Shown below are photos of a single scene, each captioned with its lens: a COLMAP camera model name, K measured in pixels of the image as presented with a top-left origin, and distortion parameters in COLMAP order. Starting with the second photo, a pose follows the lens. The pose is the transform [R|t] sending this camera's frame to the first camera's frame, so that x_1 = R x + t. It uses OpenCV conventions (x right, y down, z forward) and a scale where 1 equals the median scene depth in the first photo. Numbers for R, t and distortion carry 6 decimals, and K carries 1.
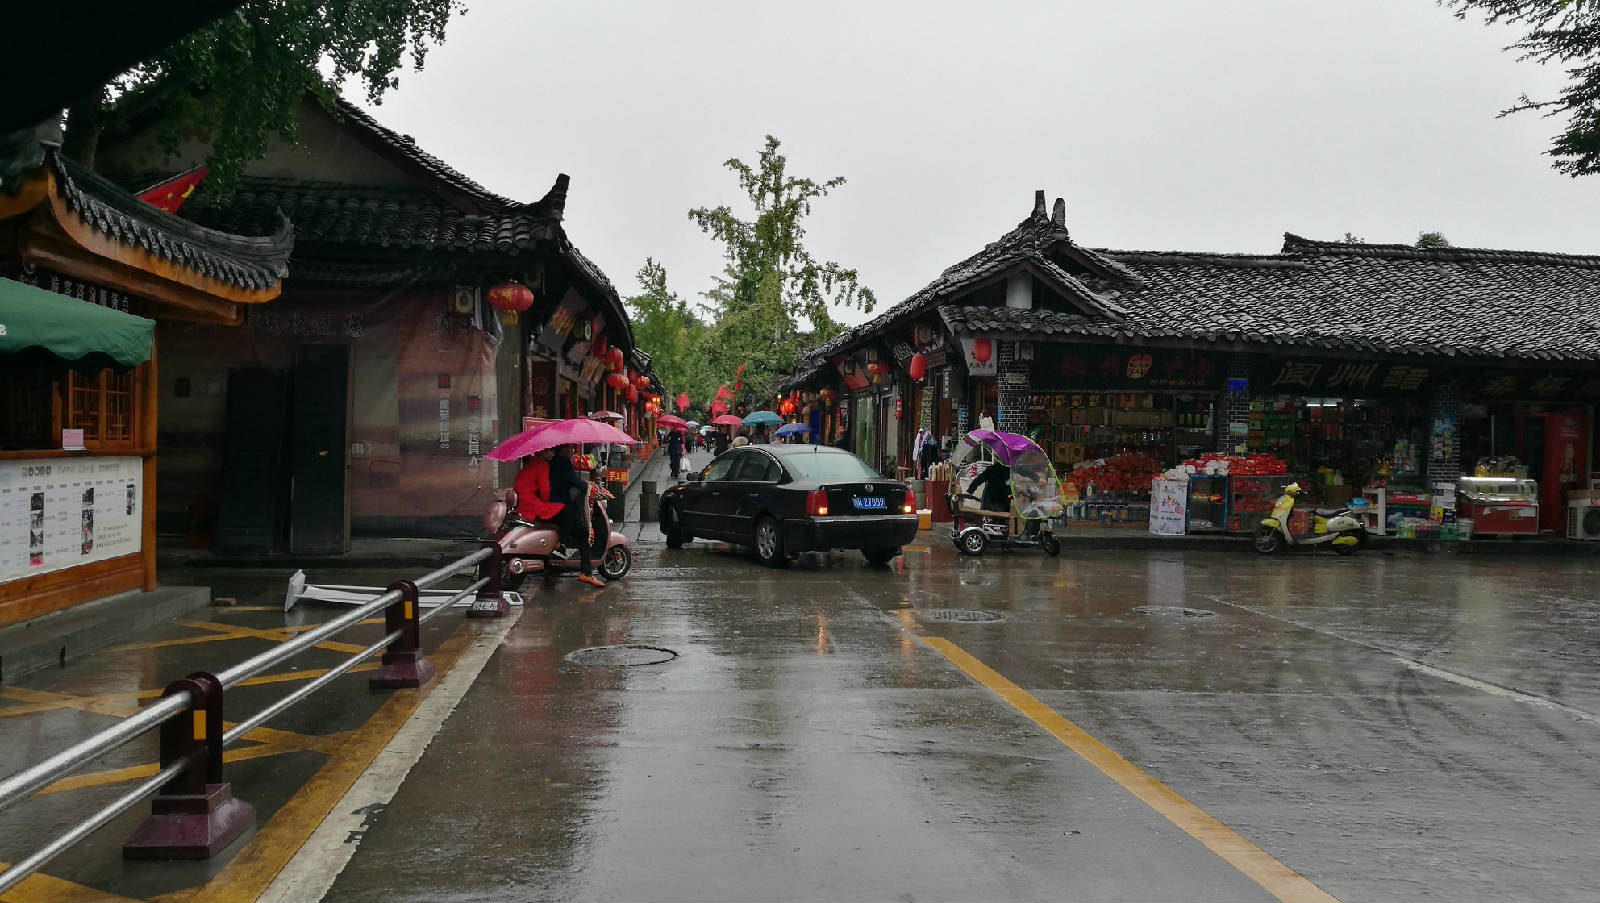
lens RADIAL K [[1266.3, 0, 800.0], [0, 1266.3, 451.5], [0, 0, 1]] dist [-0.011717, 0.037326]
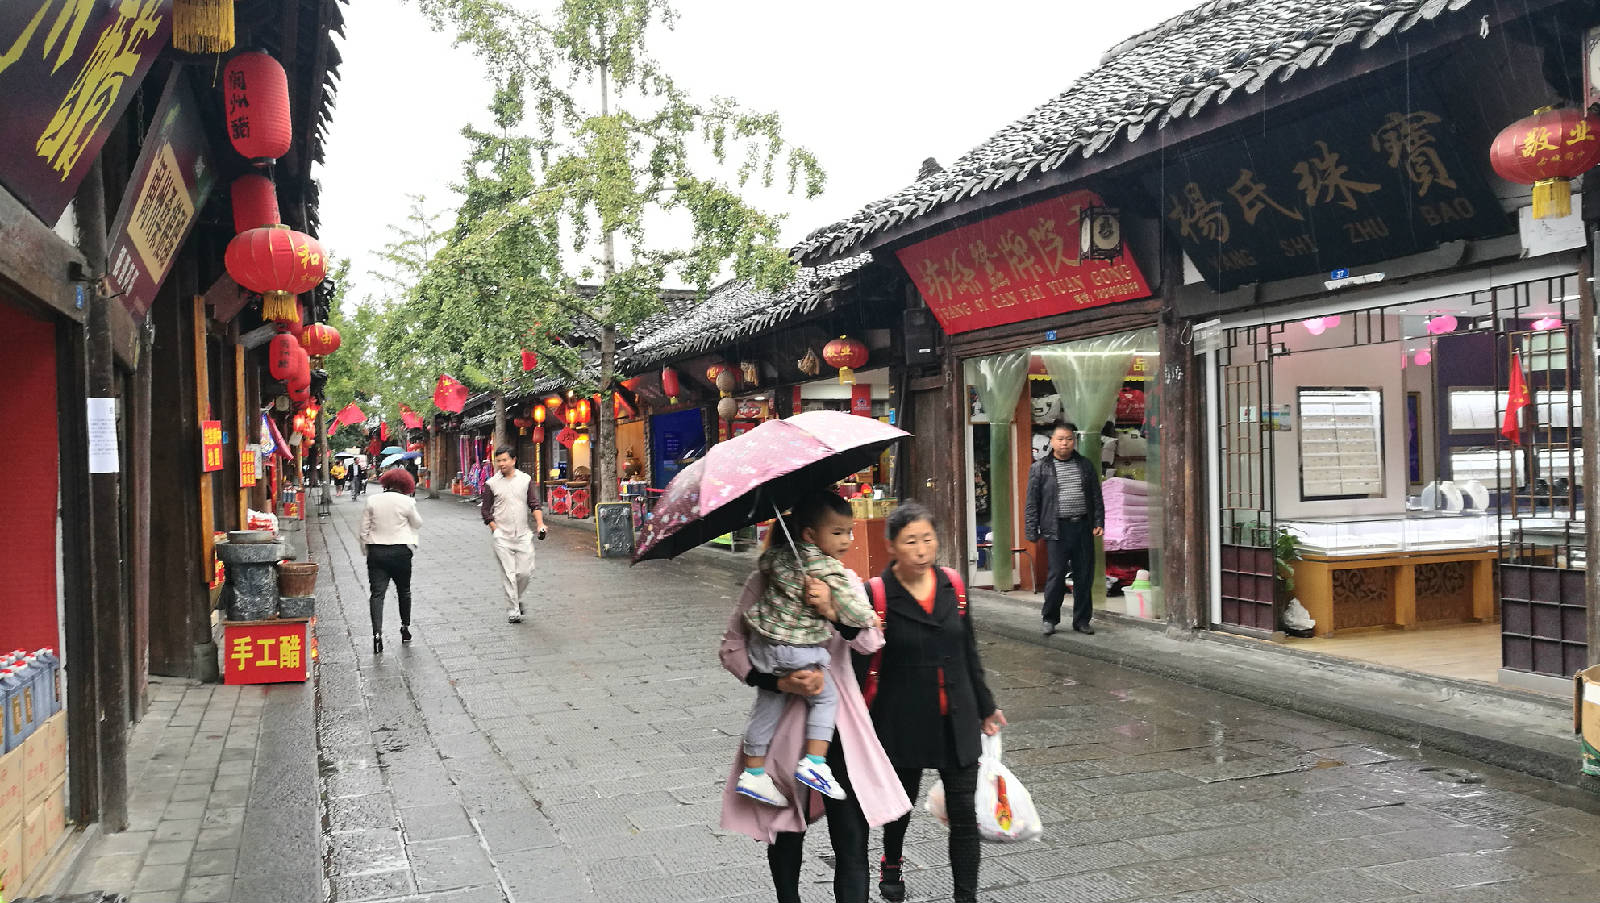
lens RADIAL K [[1266.3, 0, 800.0], [0, 1266.3, 451.5], [0, 0, 1]] dist [-0.011717, 0.037326]
pose [[0.962356, -0.034262, 0.269625, -0.080129], [0.038060, 0.999236, -0.008868, -0.011729], [-0.269115, 0.018796, 0.962924, 0.540978]]
